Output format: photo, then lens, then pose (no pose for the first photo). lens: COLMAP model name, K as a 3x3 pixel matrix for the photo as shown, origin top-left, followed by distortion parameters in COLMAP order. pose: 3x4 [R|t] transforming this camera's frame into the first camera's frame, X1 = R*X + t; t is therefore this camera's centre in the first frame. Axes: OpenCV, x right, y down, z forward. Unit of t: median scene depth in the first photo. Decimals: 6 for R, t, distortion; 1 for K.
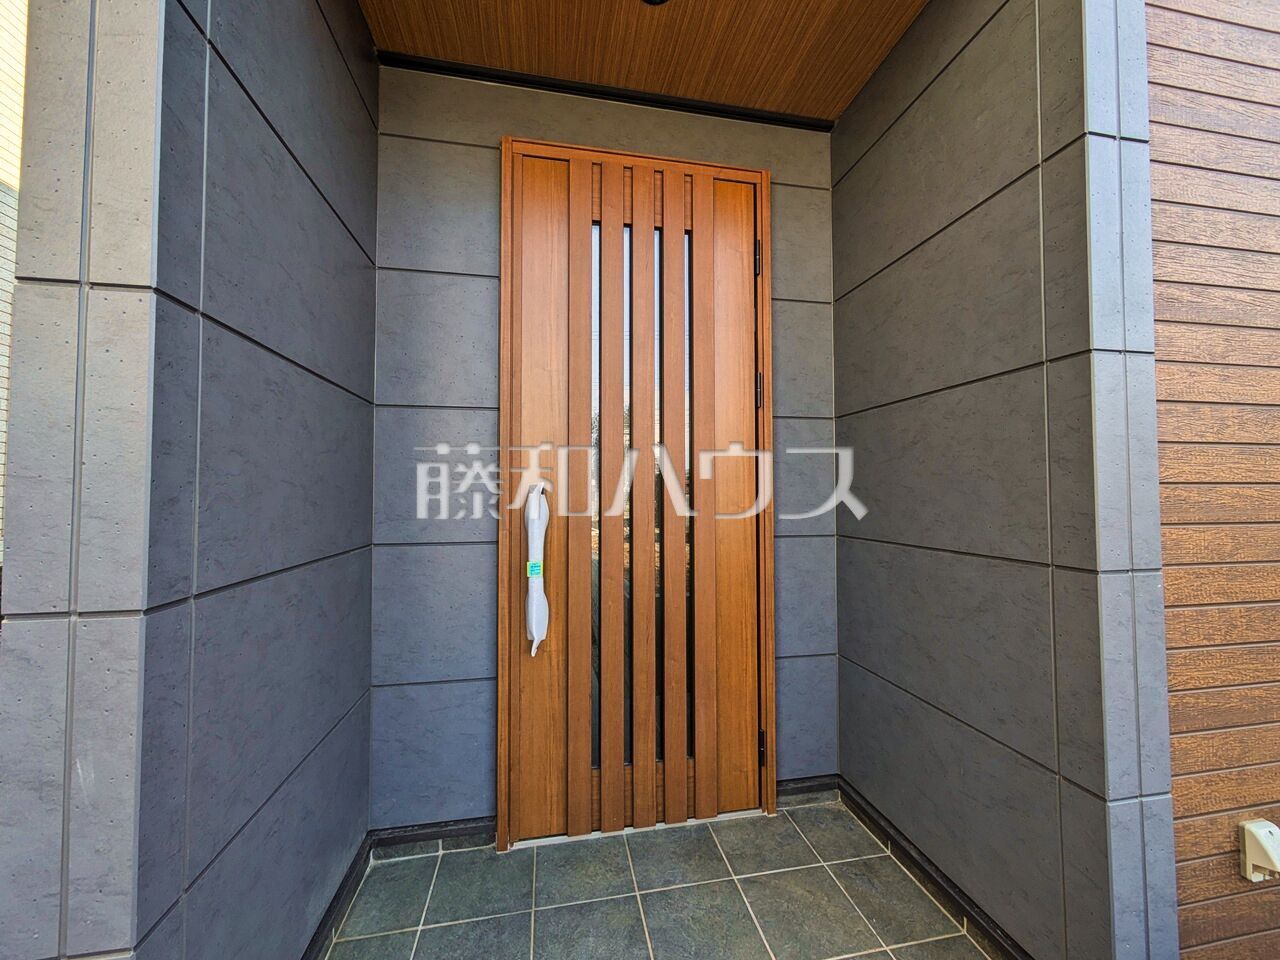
lens RADIAL K [[508.7, 0, 644.7], [0, 508.7, 479.2], [0, 0, 1]] dist [-0.000998, 0.000064]
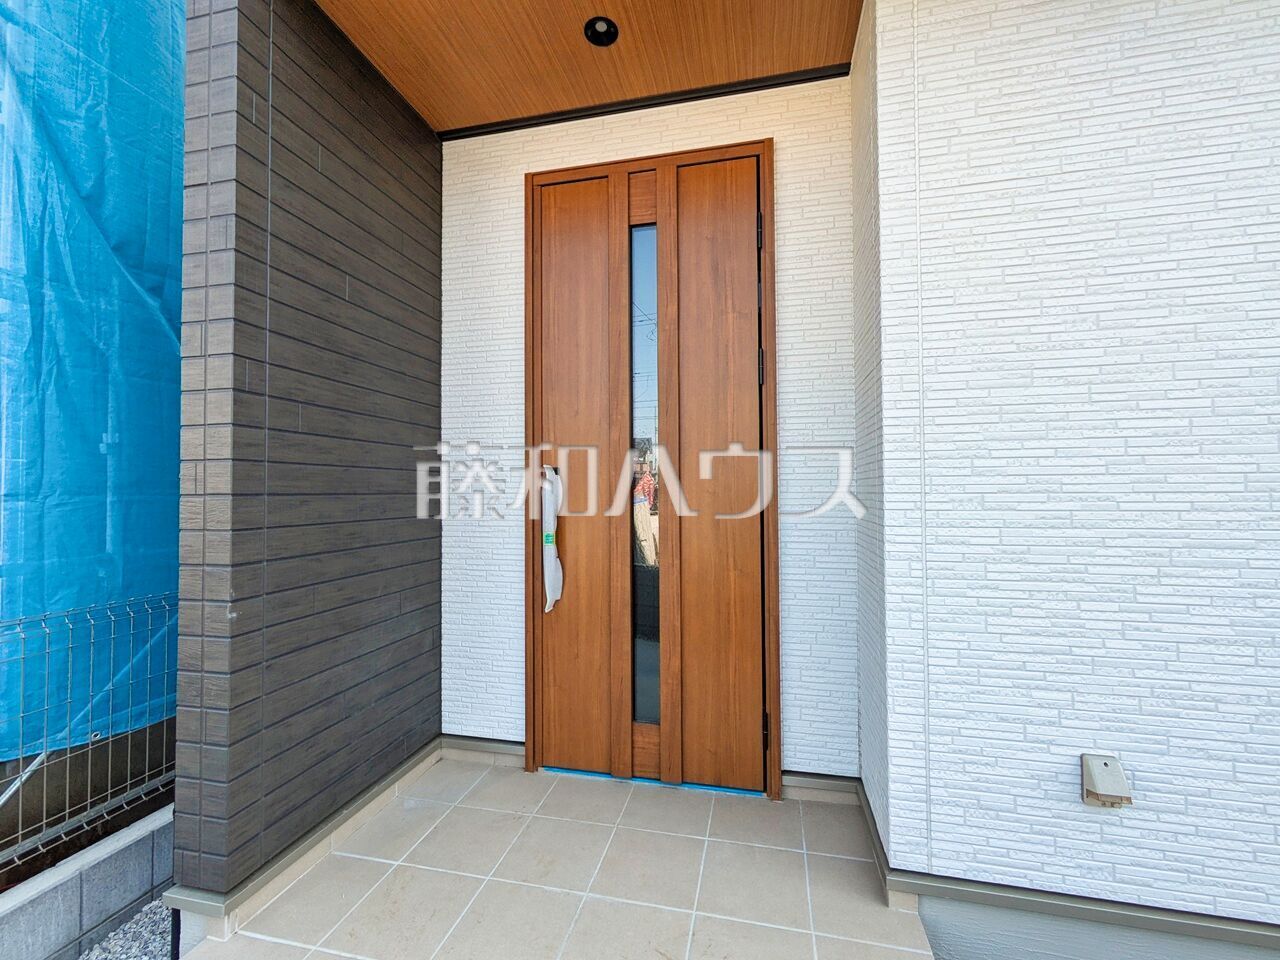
lens RADIAL K [[533.3, 0, 644.5], [0, 533.3, 478.6], [0, 0, 1]] dist [0.000636, 0.001035]
pose [[0.917241, -0.012483, -0.398137, 8.671183], [0.014988, 0.999883, 0.003181, -0.003158], [0.398050, -0.008885, 0.917321, 1.063199]]
